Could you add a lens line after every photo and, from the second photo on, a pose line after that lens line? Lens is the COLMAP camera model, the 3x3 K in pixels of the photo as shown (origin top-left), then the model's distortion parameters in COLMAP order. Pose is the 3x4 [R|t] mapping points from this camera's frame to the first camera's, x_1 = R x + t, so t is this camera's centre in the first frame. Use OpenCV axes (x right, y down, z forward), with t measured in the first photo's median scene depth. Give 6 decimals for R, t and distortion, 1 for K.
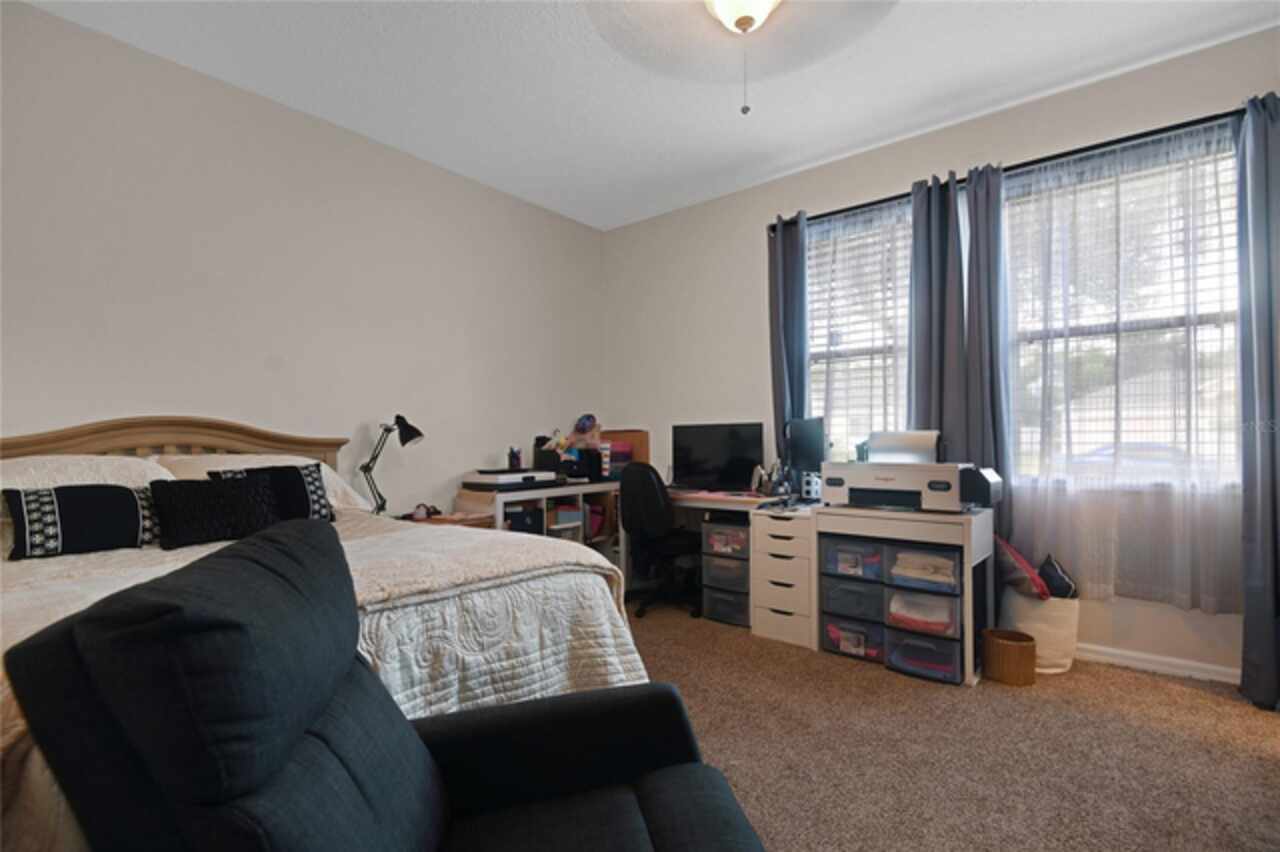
lens RADIAL K [[598.6, 0, 633.4], [0, 598.6, 436.4], [0, 0, 1]] dist [-0.004409, -0.001822]
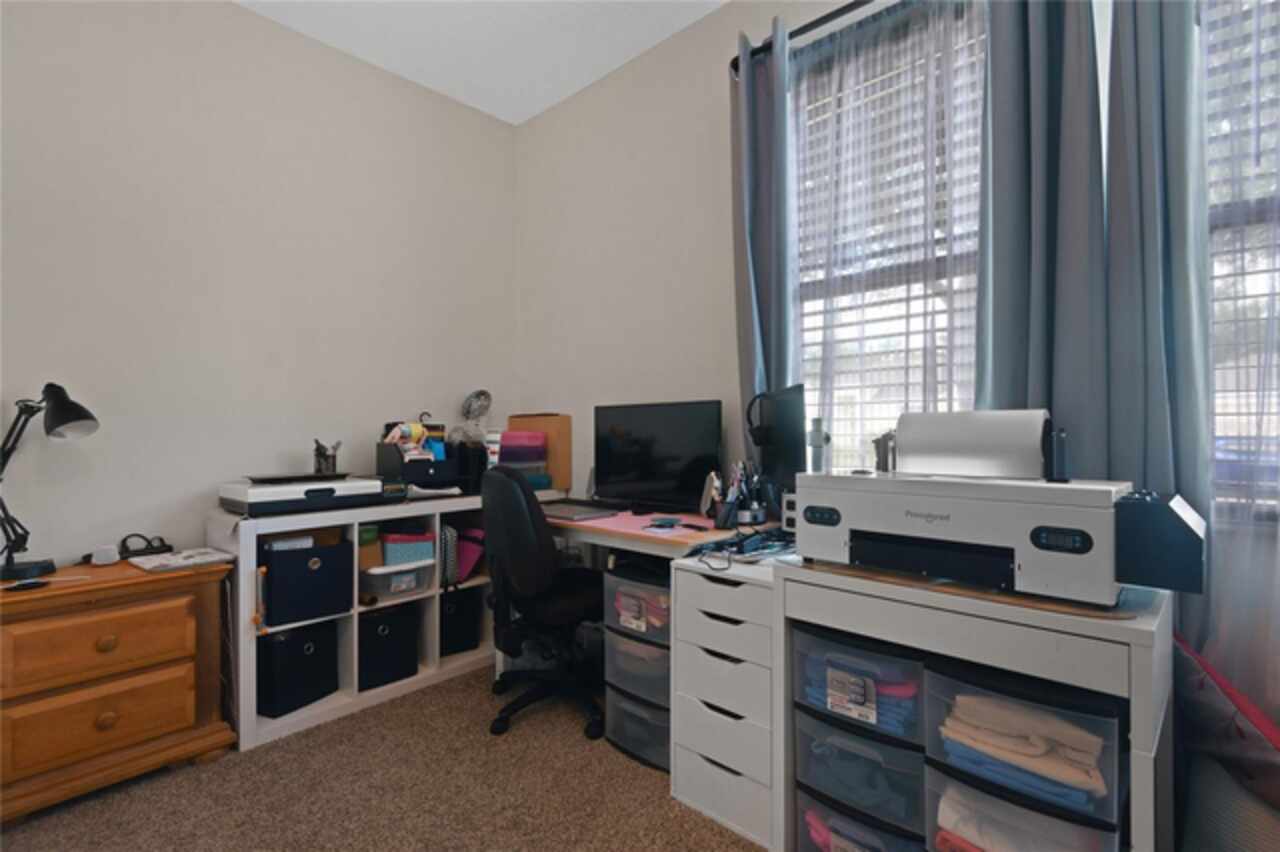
lens RADIAL K [[598.6, 0, 646.6], [0, 598.6, 427.7], [0, 0, 1]] dist [-0.004409, -0.001822]
pose [[0.998719, 0.002179, -0.050557, 0.197228], [-0.002002, 0.999992, 0.003566, 0.003146], [0.050565, -0.003460, 0.998715, 0.459302]]
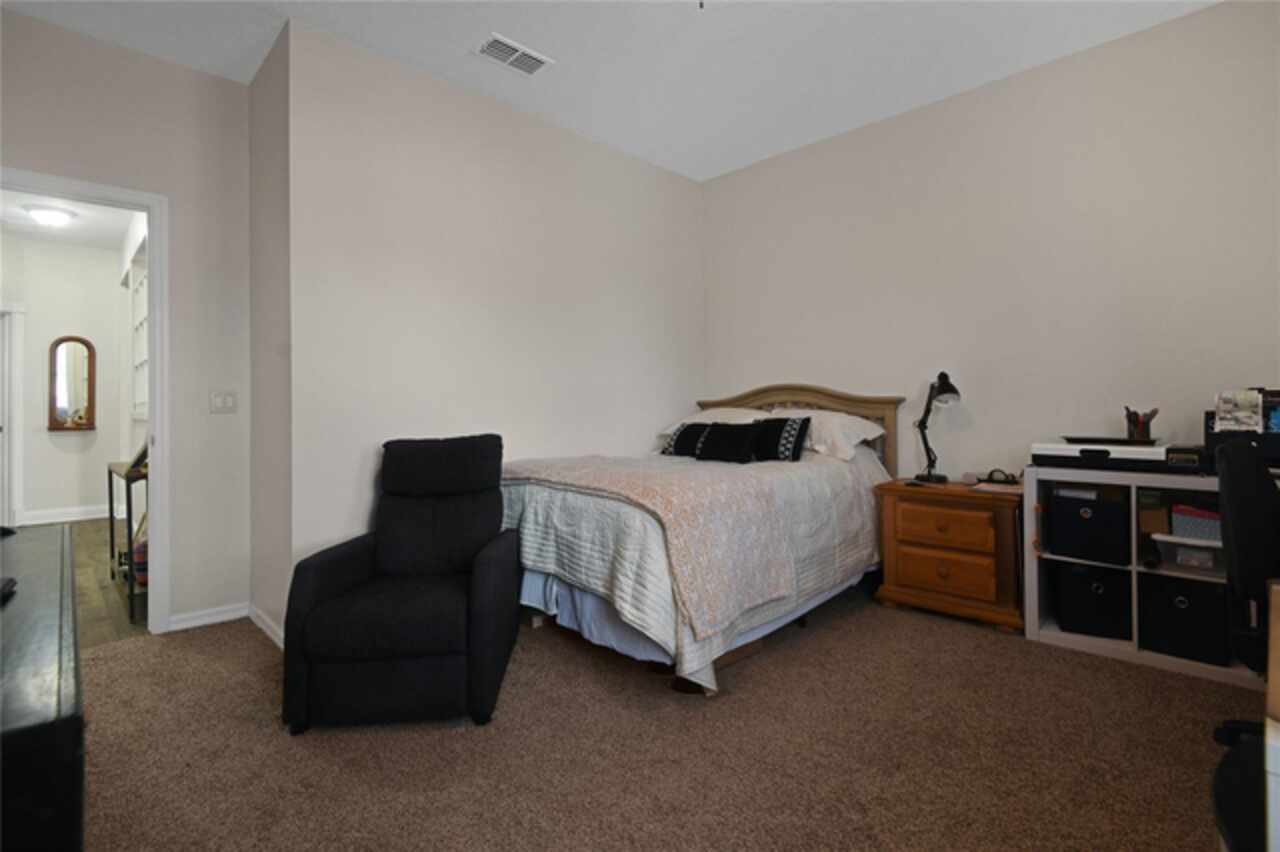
lens RADIAL K [[598.6, 0, 631.9], [0, 598.6, 401.7], [0, 0, 1]] dist [-0.004409, -0.001822]
pose [[-0.118876, 0.006292, -0.992889, 0.616865], [0.016671, 0.999852, 0.004341, -0.000122], [0.992769, -0.016037, -0.118963, 0.606161]]
